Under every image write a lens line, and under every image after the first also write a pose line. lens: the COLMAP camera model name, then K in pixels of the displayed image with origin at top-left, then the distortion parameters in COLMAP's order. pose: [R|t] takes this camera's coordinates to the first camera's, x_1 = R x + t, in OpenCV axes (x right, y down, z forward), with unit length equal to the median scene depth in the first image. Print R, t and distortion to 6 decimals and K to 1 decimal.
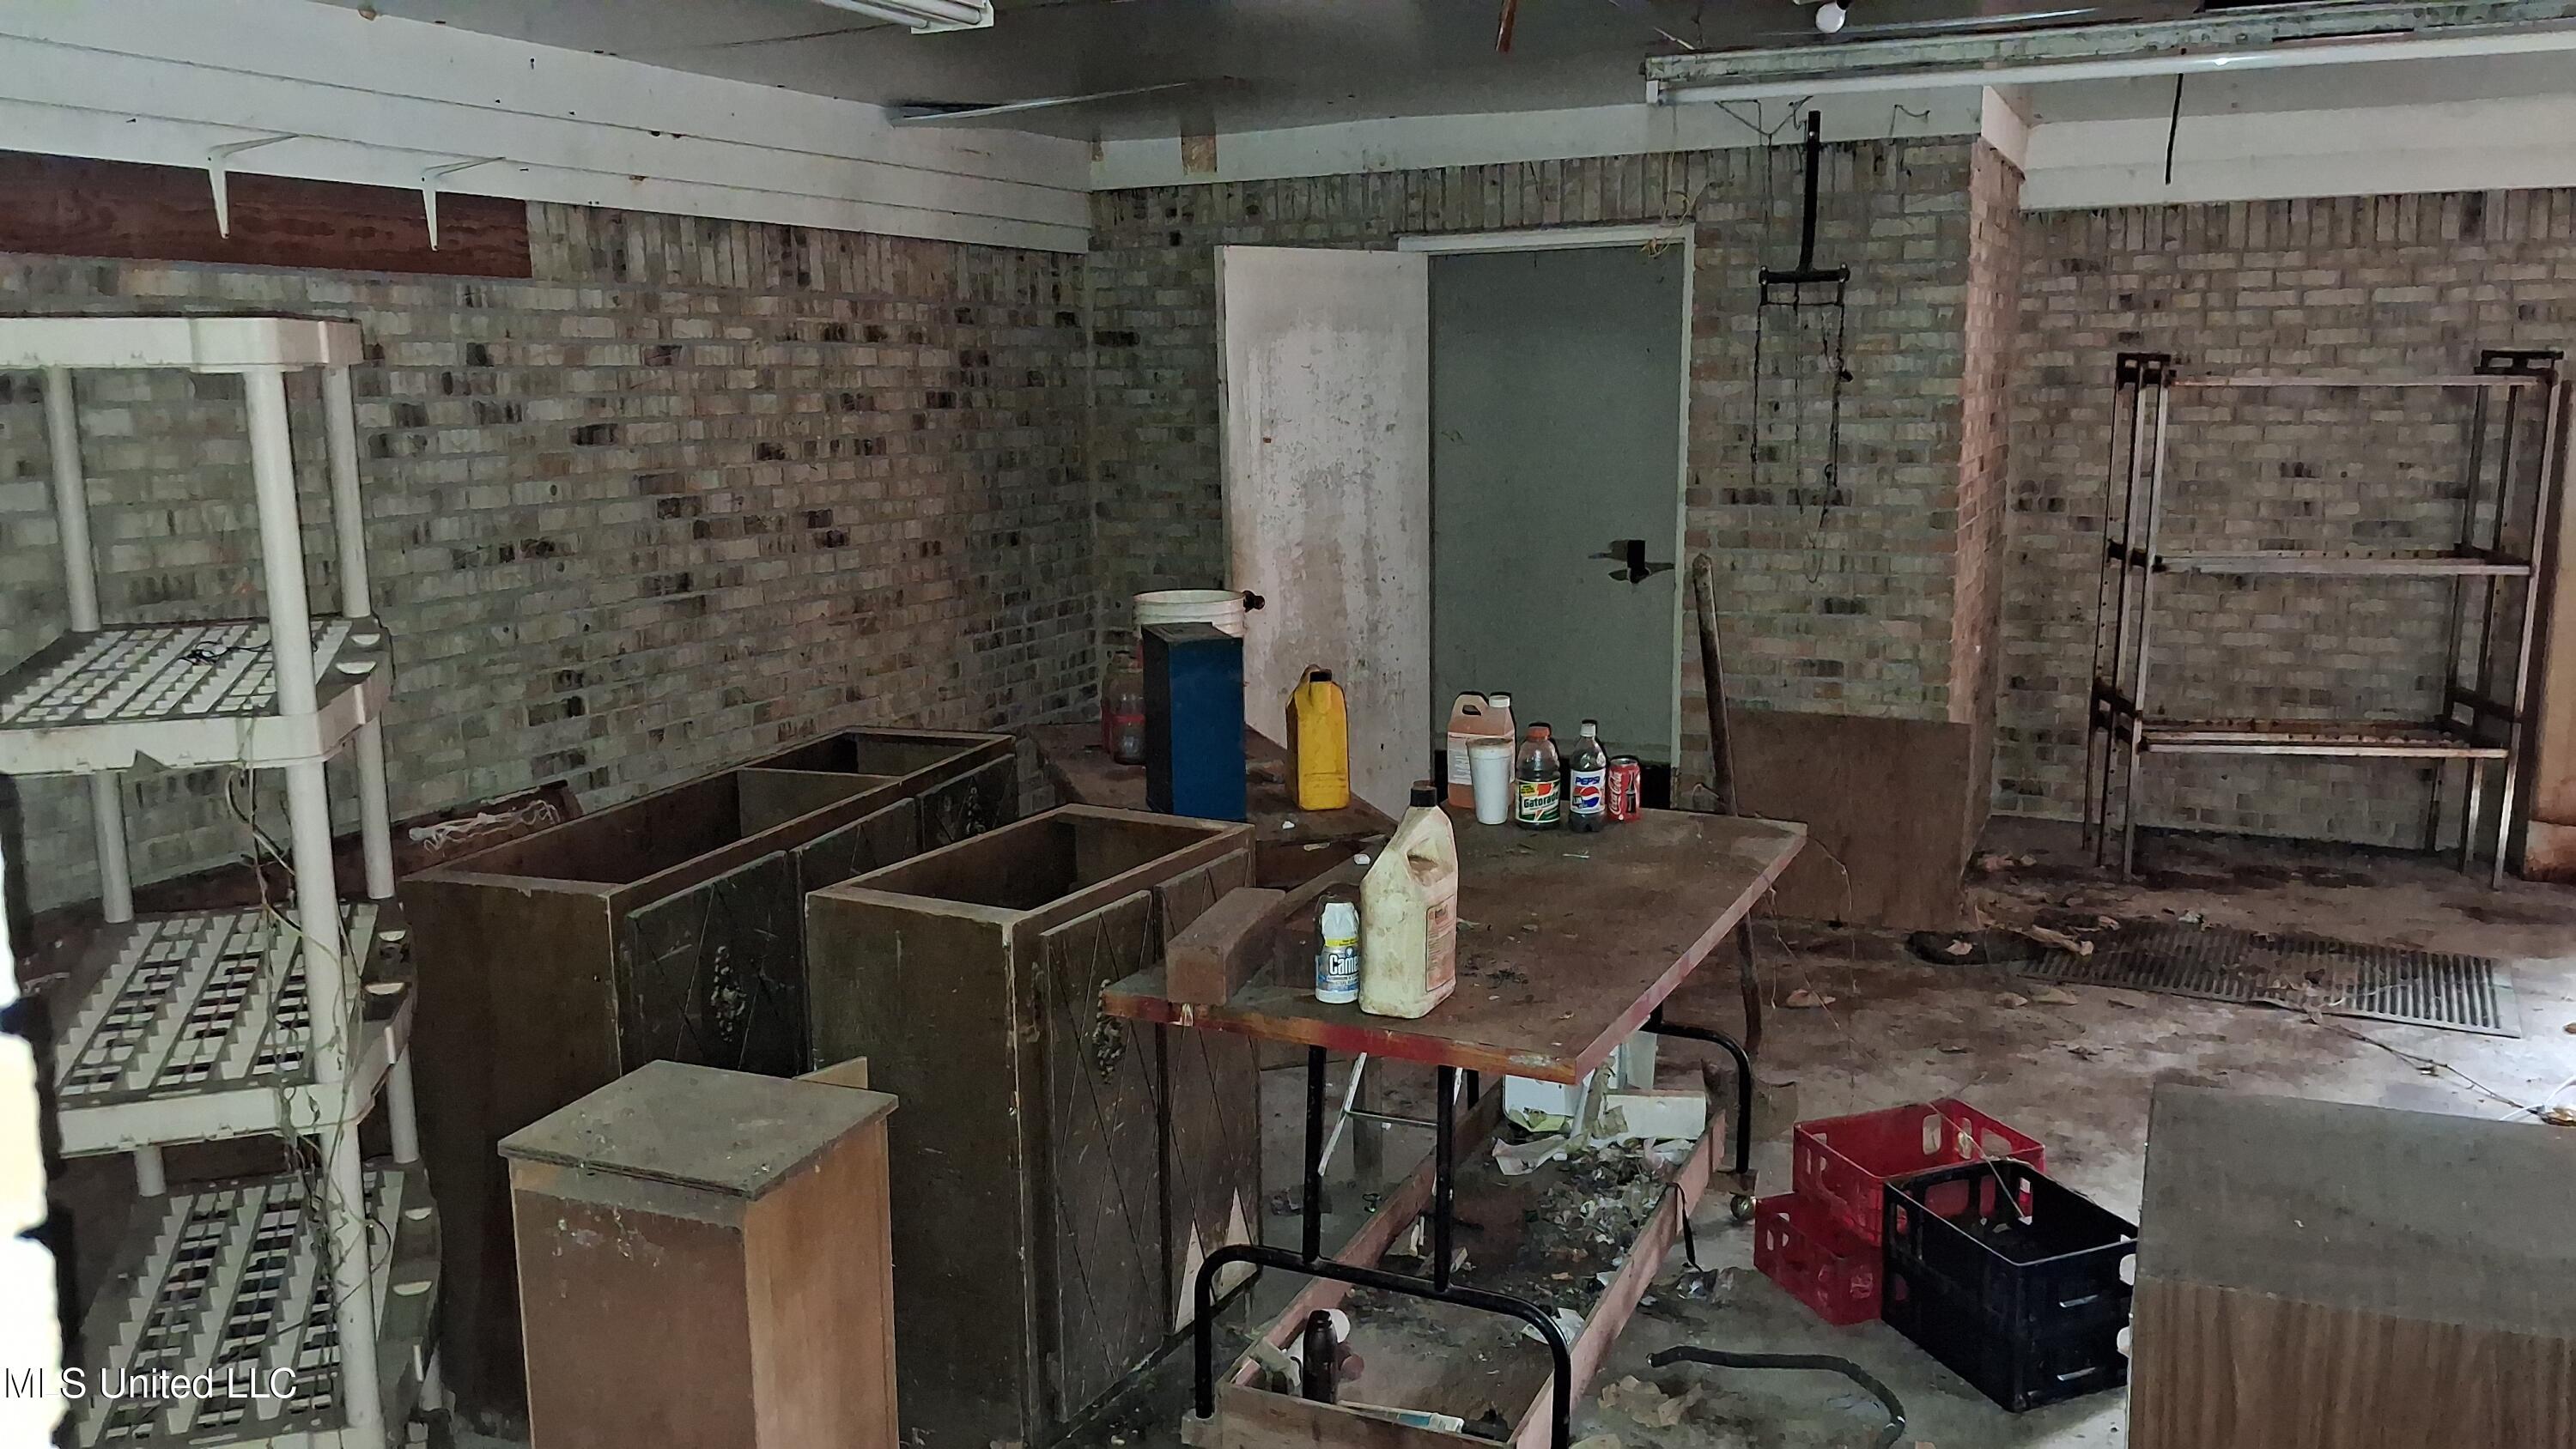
lens RADIAL K [[1984.8, 0, 1294.9], [0, 1984.8, 739.1], [0, 0, 1]] dist [0.006558, -0.029939]
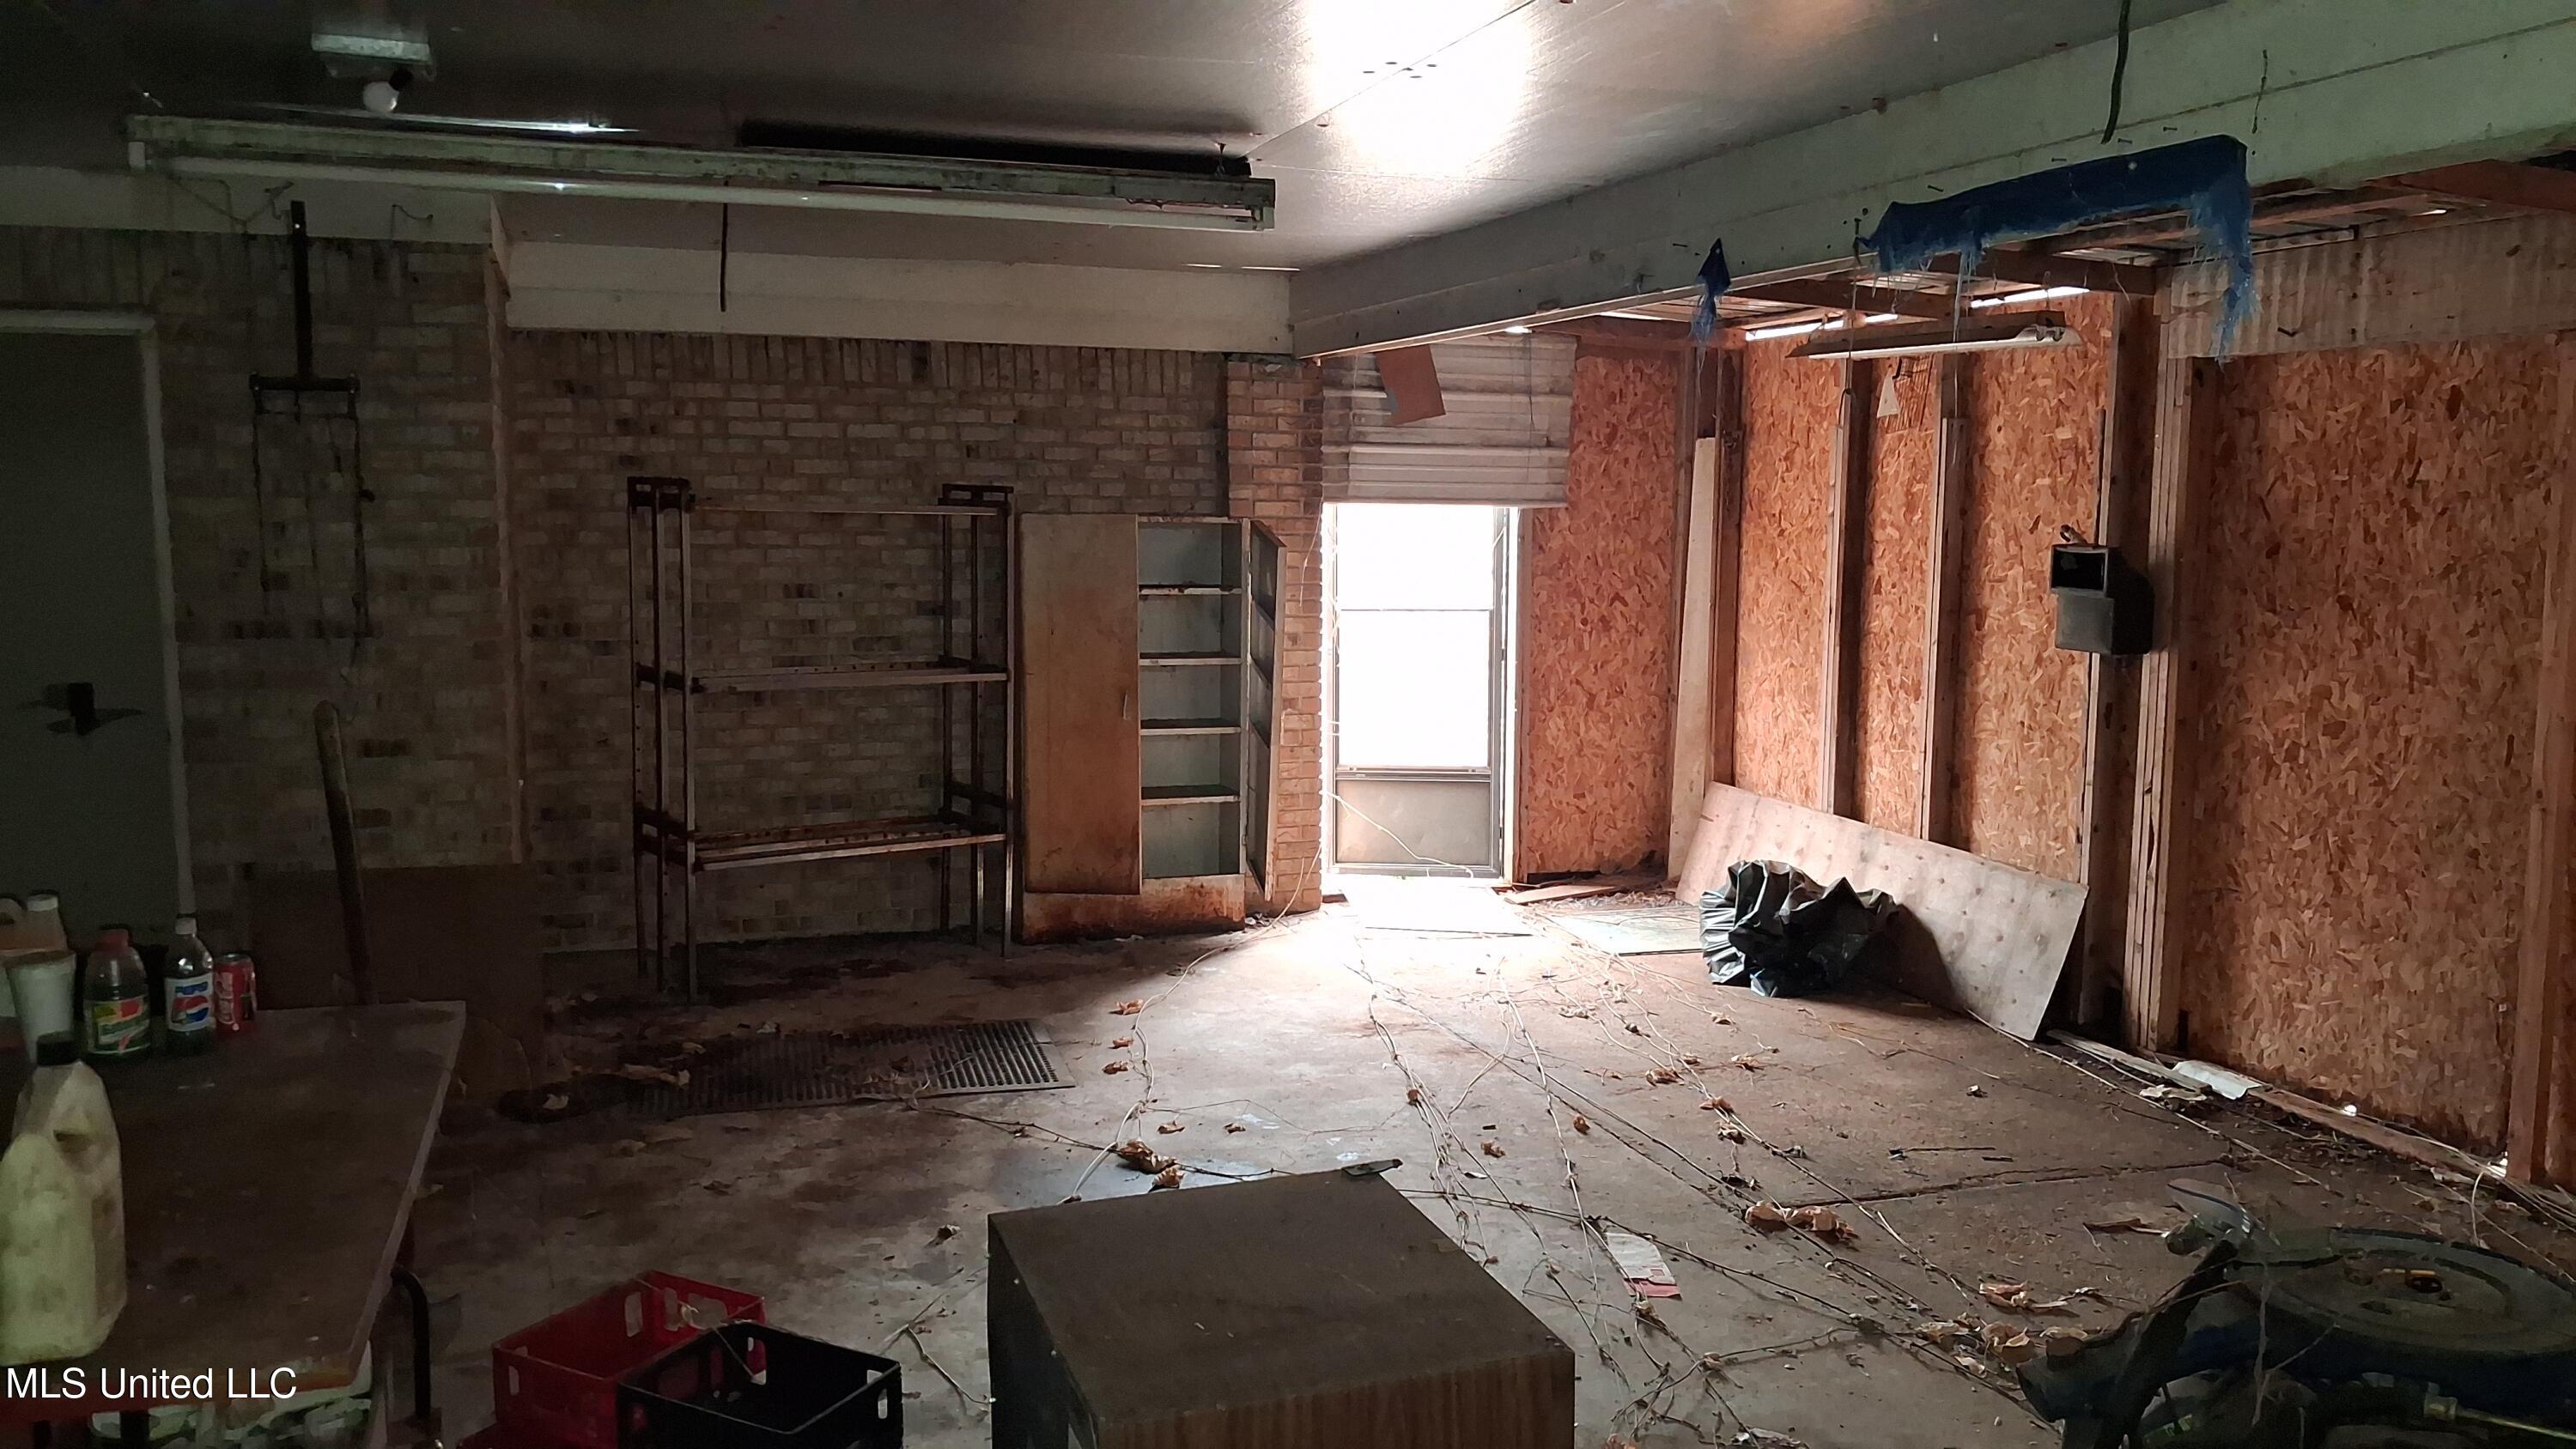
lens RADIAL K [[1984.8, 0, 1309.7], [0, 1984.8, 748.1], [0, 0, 1]] dist [0.006558, -0.029939]
pose [[0.721260, -0.070094, 0.689108, -0.043953], [0.109006, 0.993956, -0.012989, -0.010155], [-0.684033, 0.084486, 0.724542, 0.062078]]
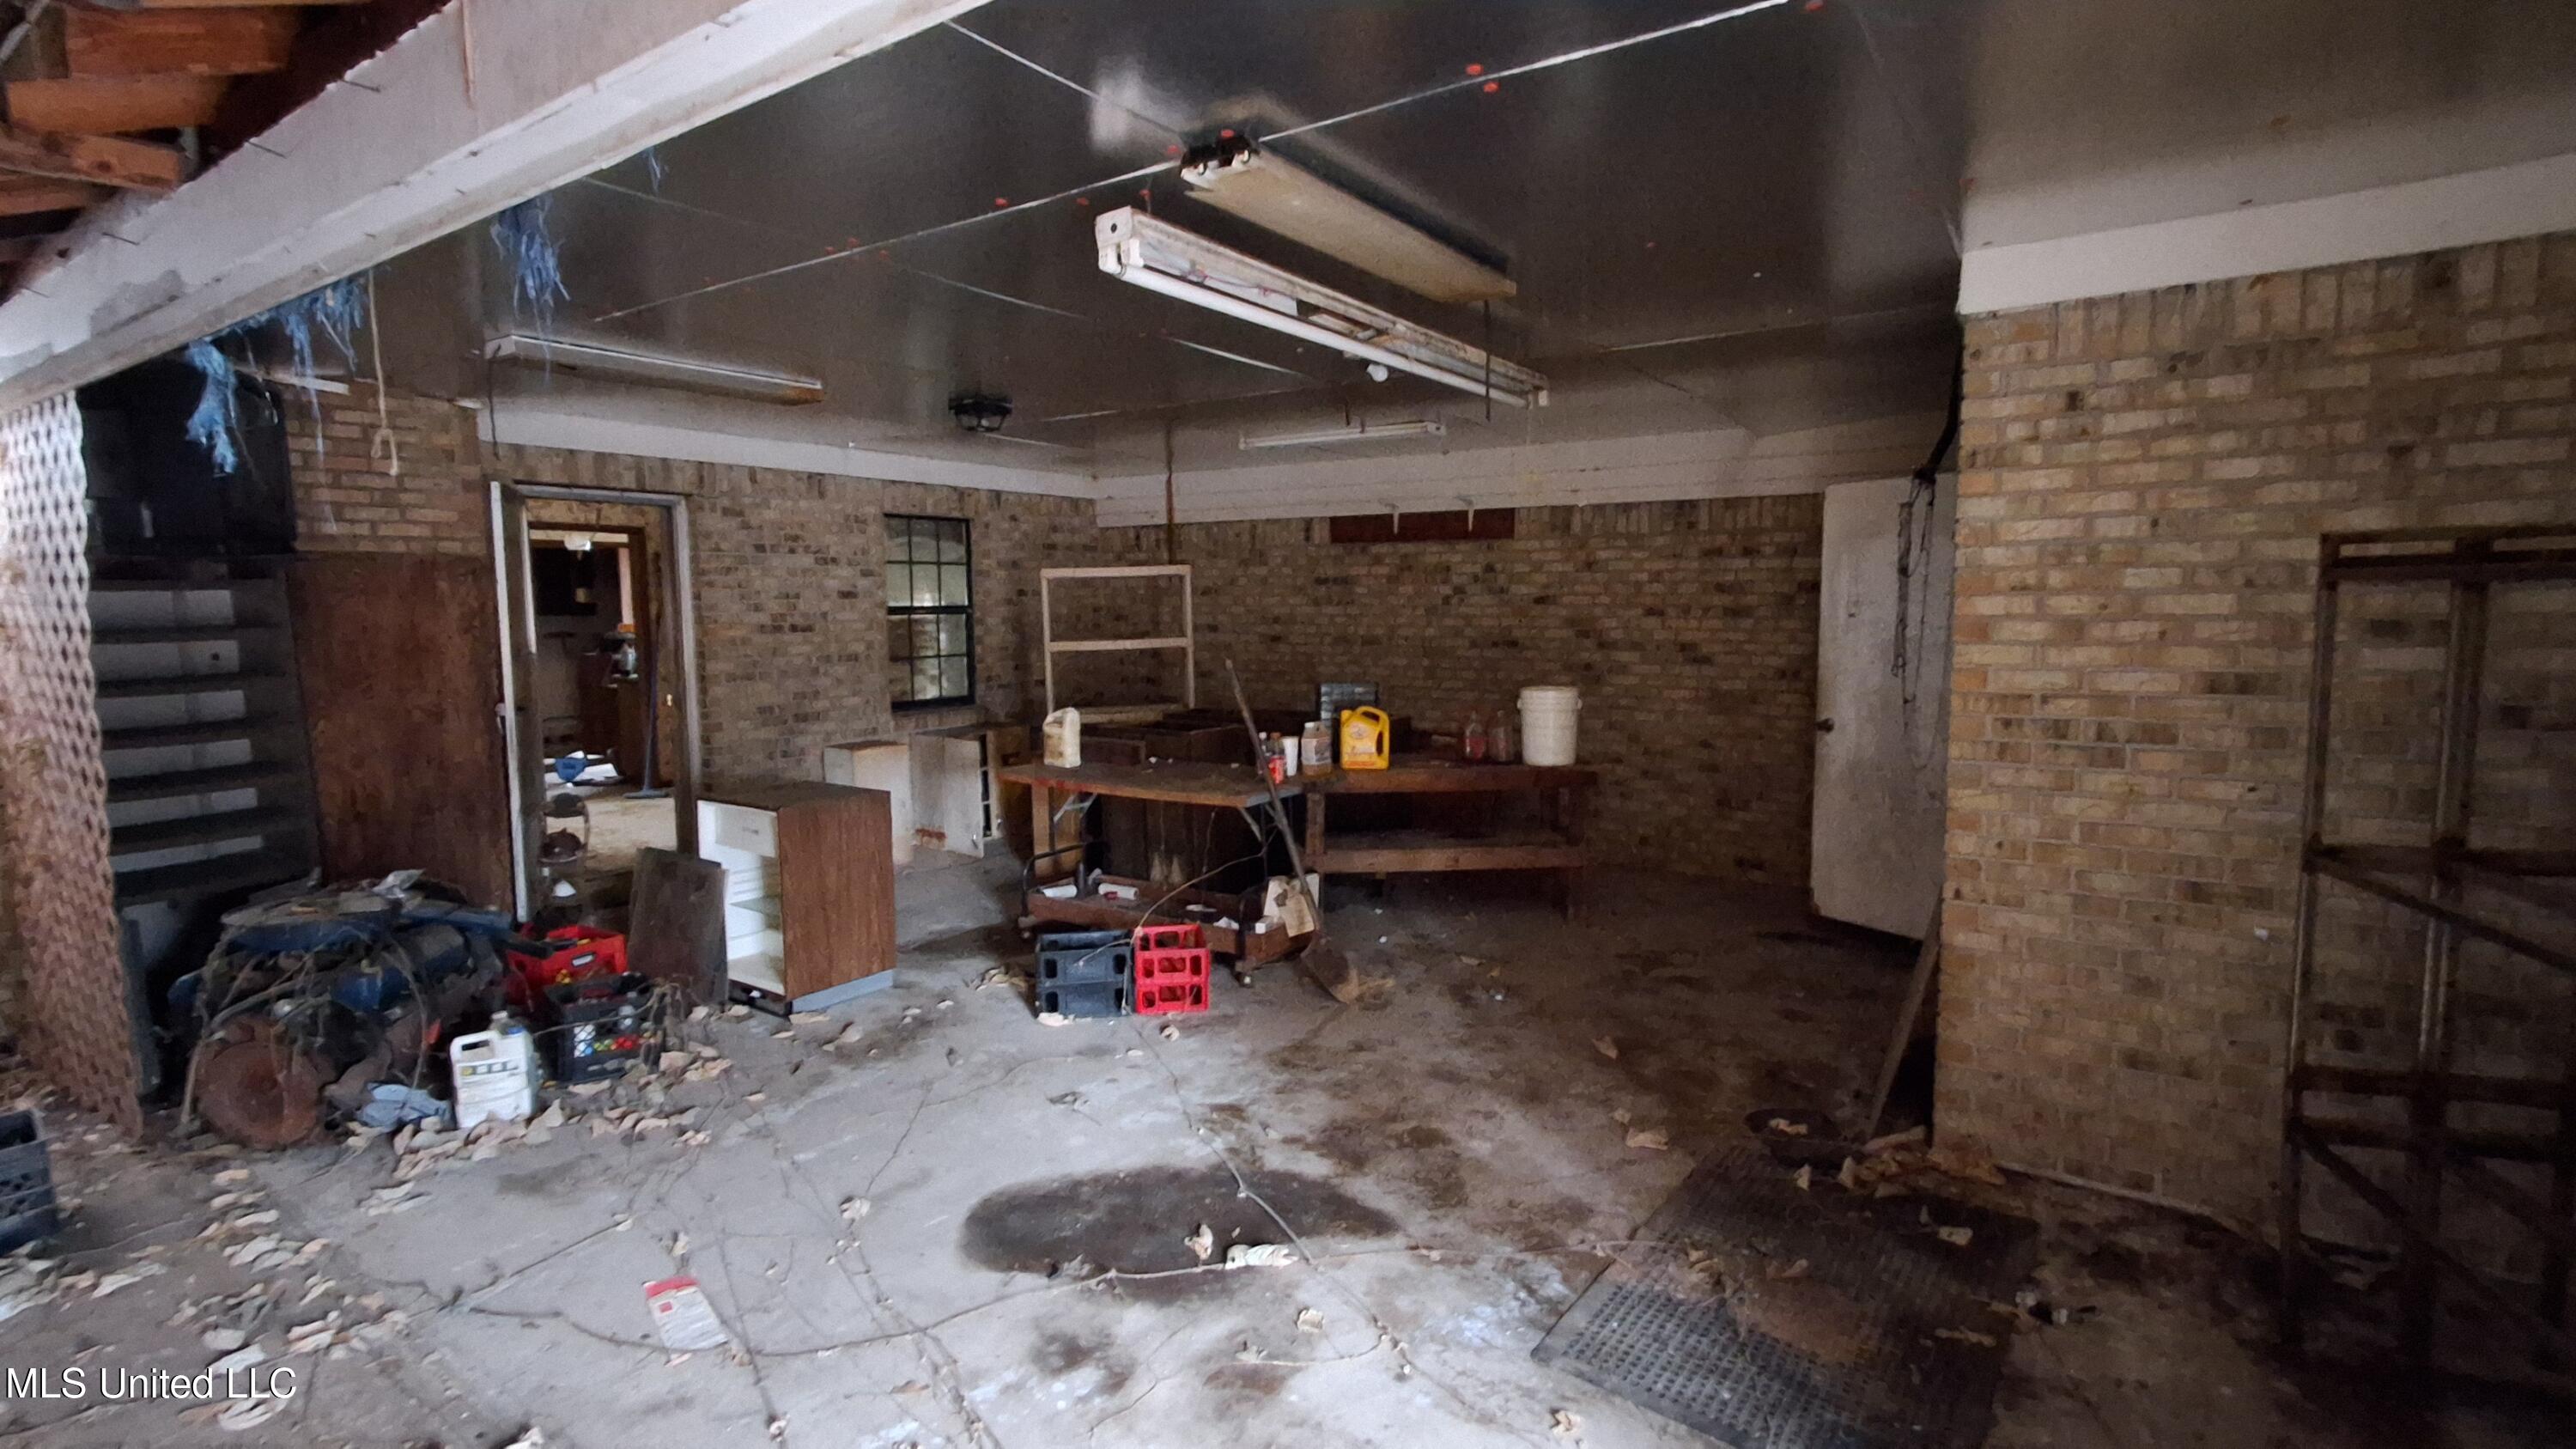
lens RADIAL K [[1181.2, 0, 1307.7], [0, 1181.2, 701.0], [0, 0, 1]] dist [-0.002692, 0.003924]
pose [[-0.153779, 0.104795, -0.982532, 0.951013], [-0.168589, 0.976997, 0.130591, -0.147539], [0.973617, 0.185727, -0.132574, 0.799067]]
